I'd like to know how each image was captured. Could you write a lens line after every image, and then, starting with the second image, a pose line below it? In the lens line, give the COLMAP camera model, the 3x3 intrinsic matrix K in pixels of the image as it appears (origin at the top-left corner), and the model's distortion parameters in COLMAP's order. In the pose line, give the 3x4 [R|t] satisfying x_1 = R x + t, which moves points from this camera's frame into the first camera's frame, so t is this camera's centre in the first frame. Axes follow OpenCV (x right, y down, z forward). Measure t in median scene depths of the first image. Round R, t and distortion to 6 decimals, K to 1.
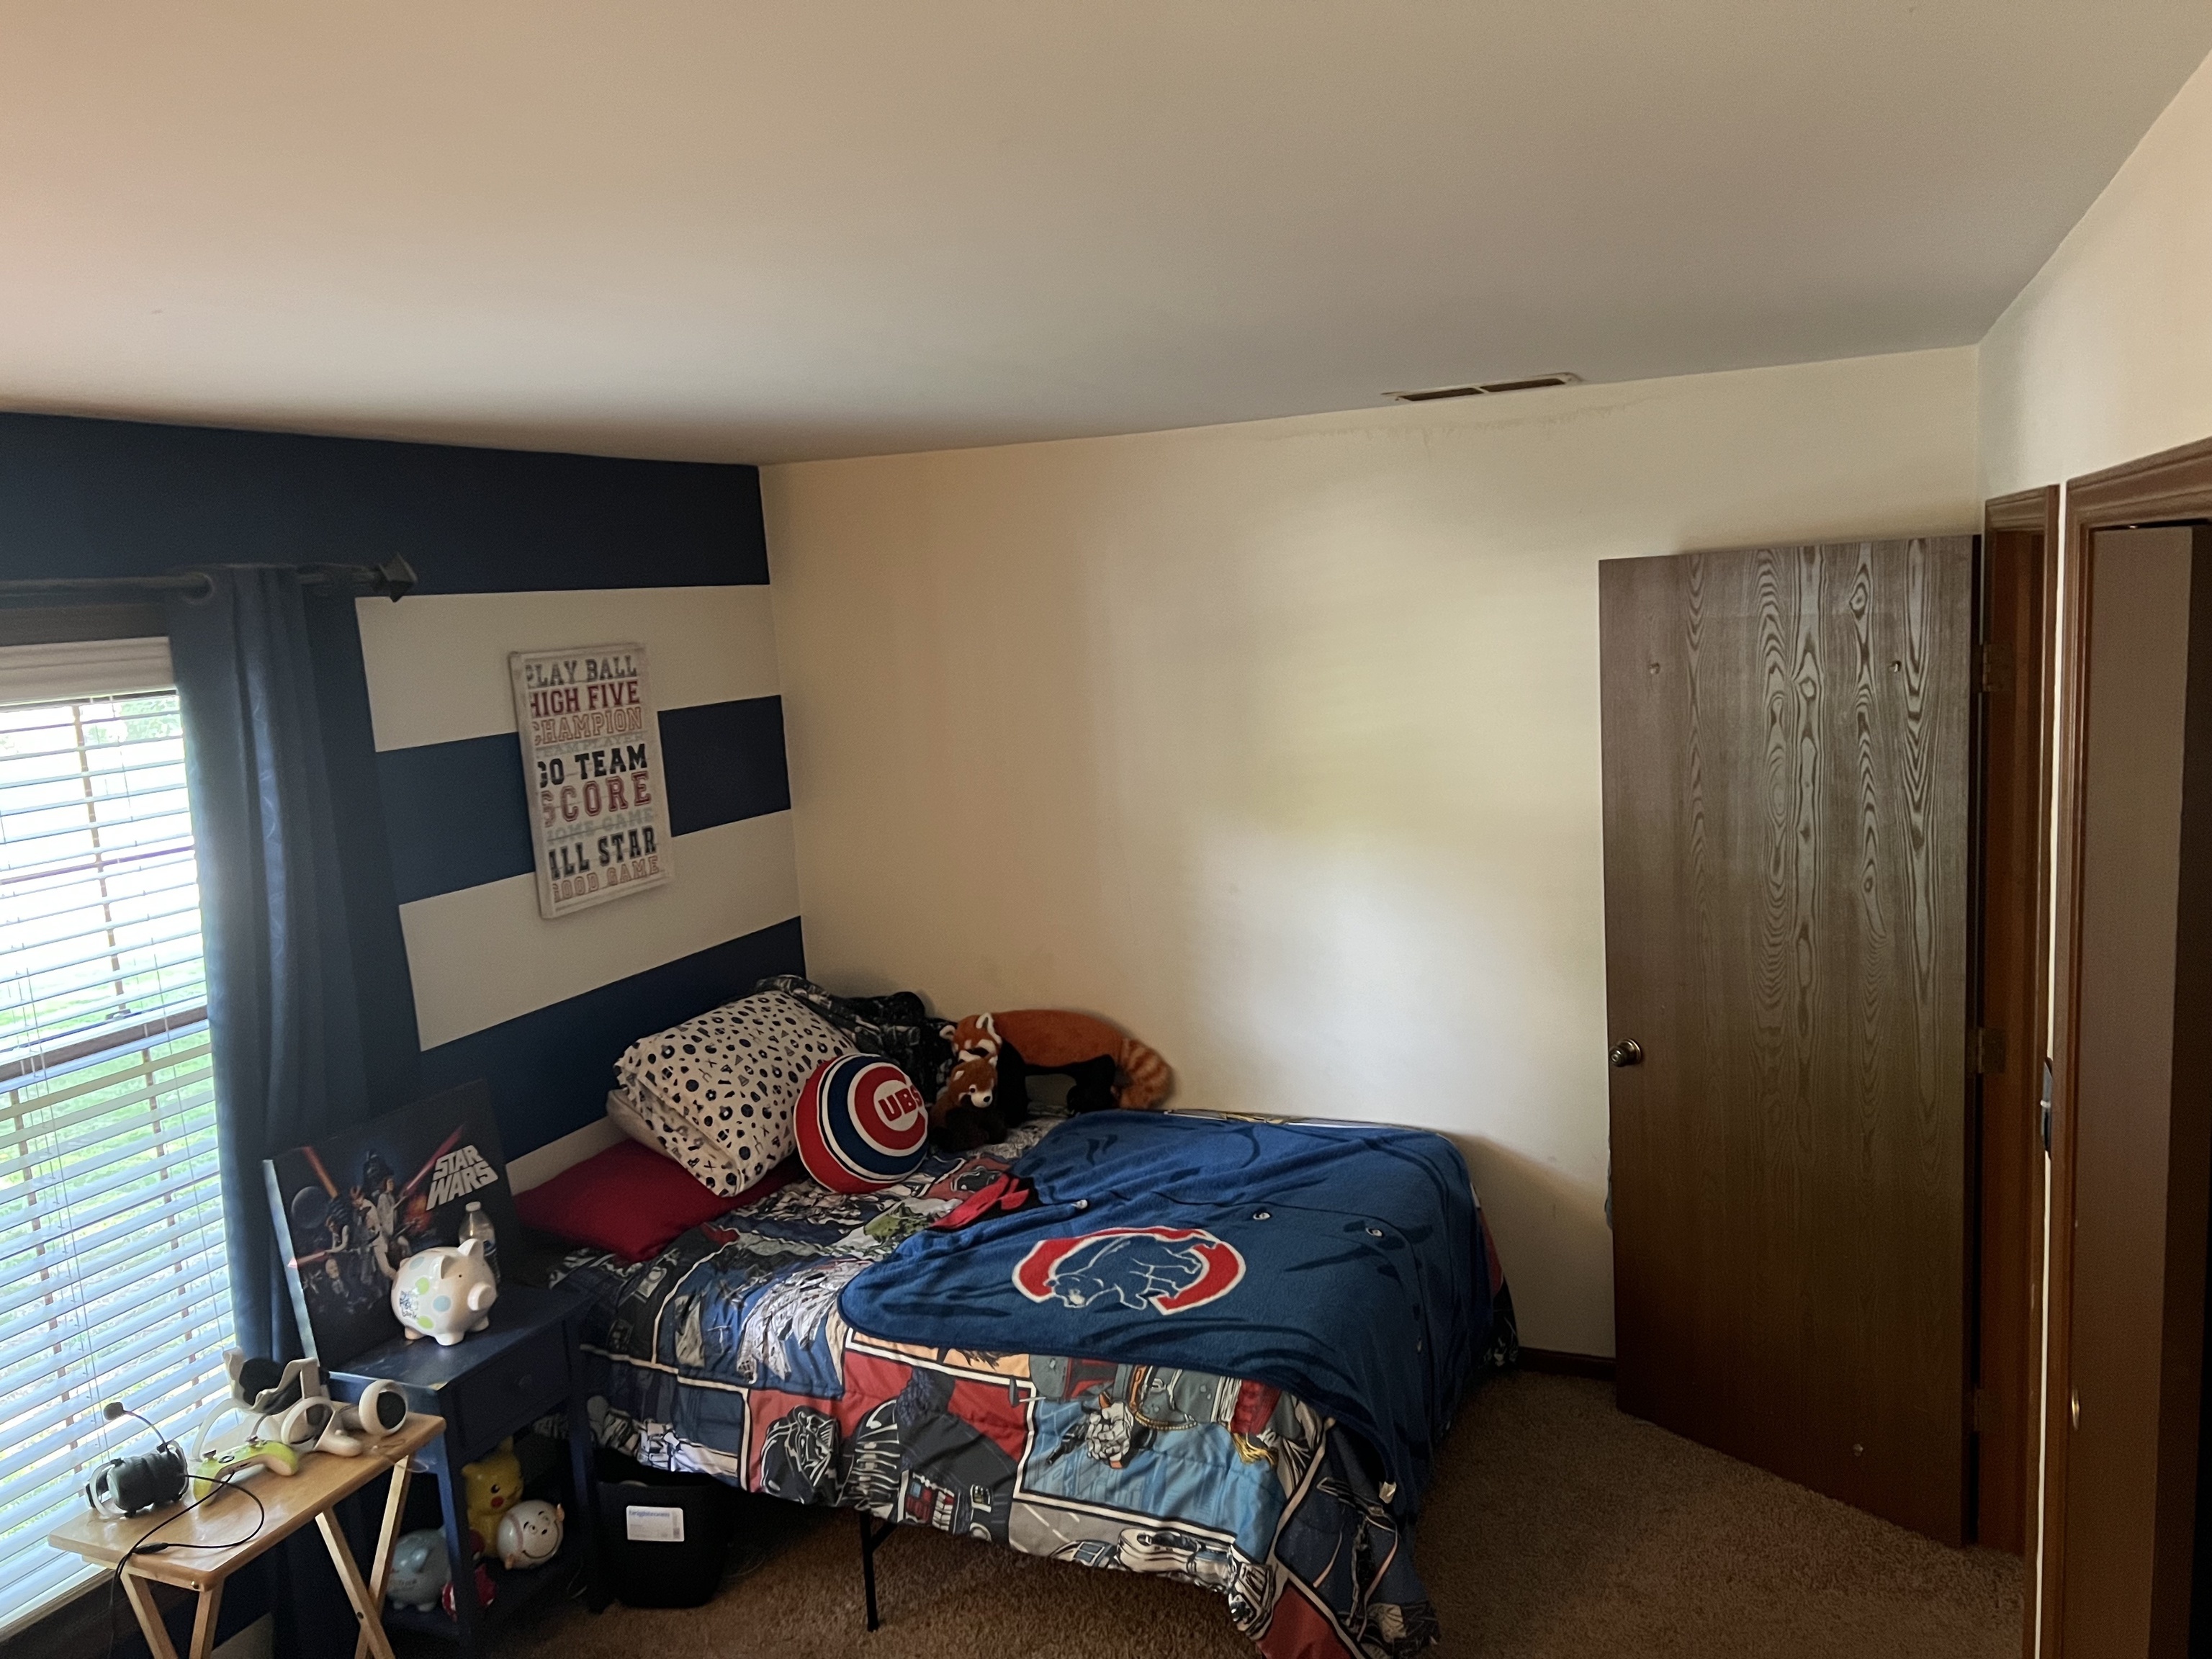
lens RADIAL K [[1673.8, 0, 1099.2], [0, 1673.8, 772.0], [0, 0, 1]] dist [0.088257, -0.065263]
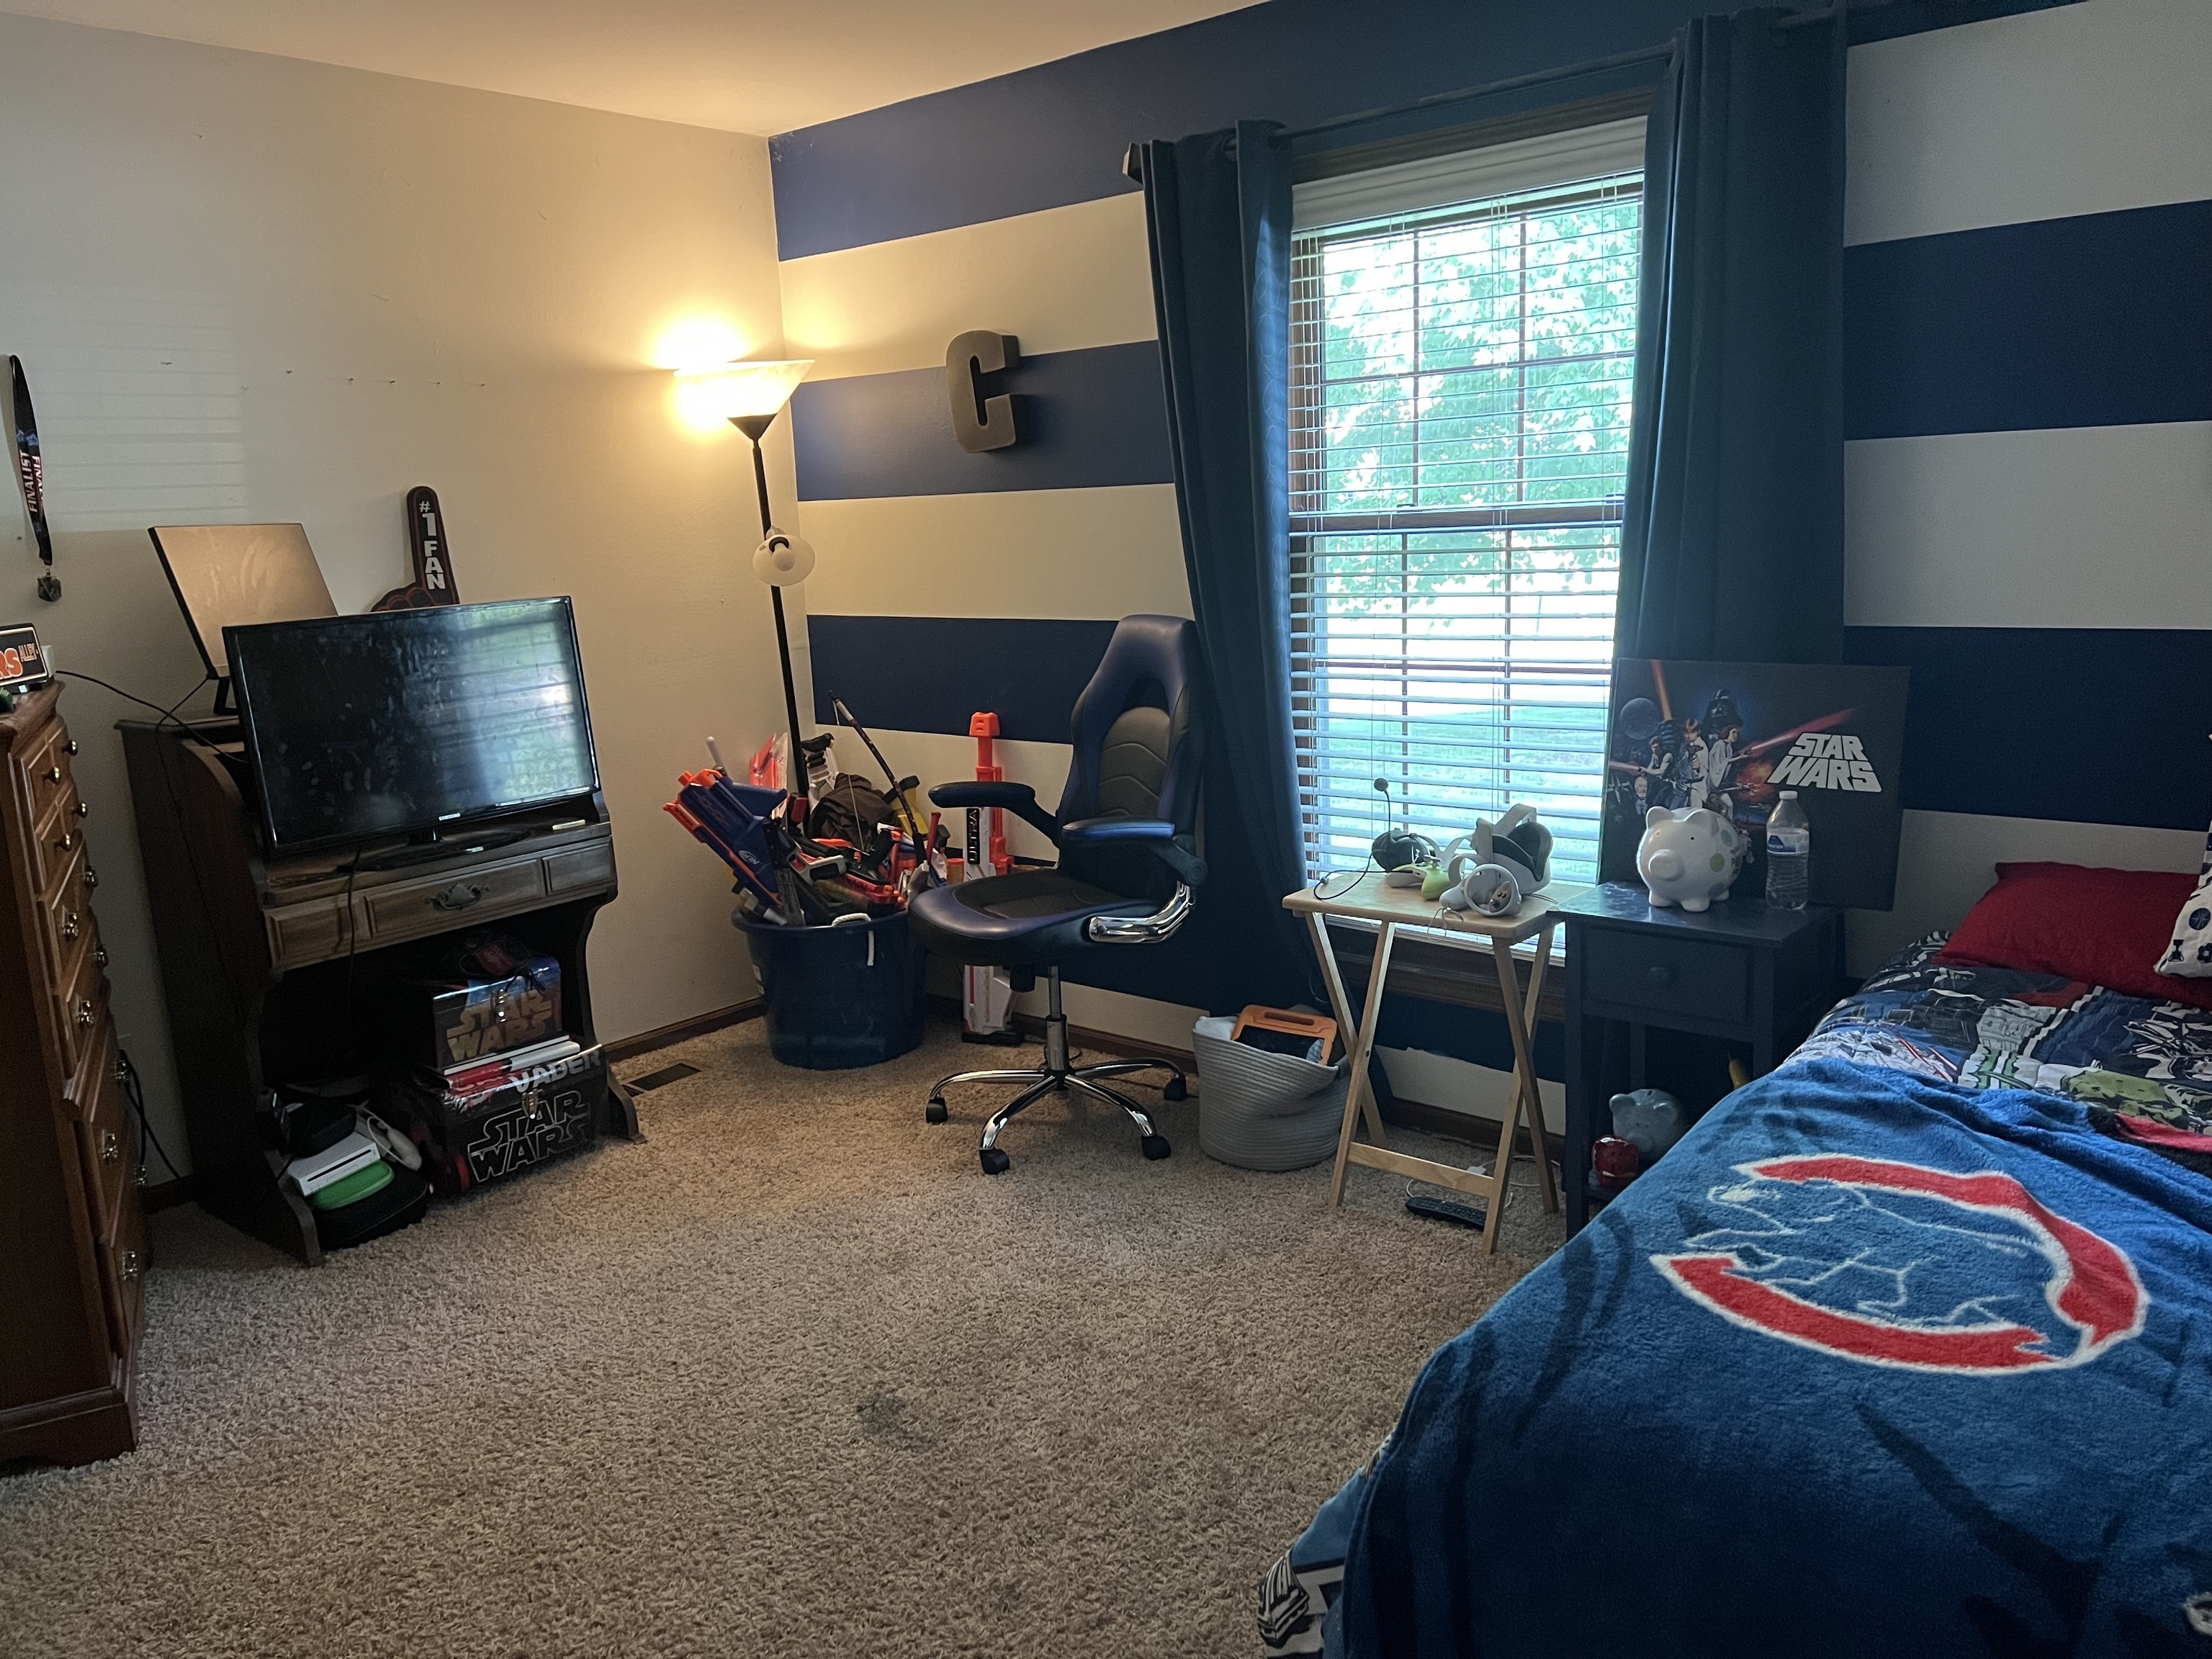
lens RADIAL K [[1673.8, 0, 1099.2], [0, 1673.8, 772.0], [0, 0, 1]] dist [0.088257, -0.065263]
pose [[-0.291184, 0.223508, -0.930191, 0.502551], [-0.045848, 0.967948, 0.246932, 0.055518], [0.955568, 0.114550, -0.271604, 0.907084]]
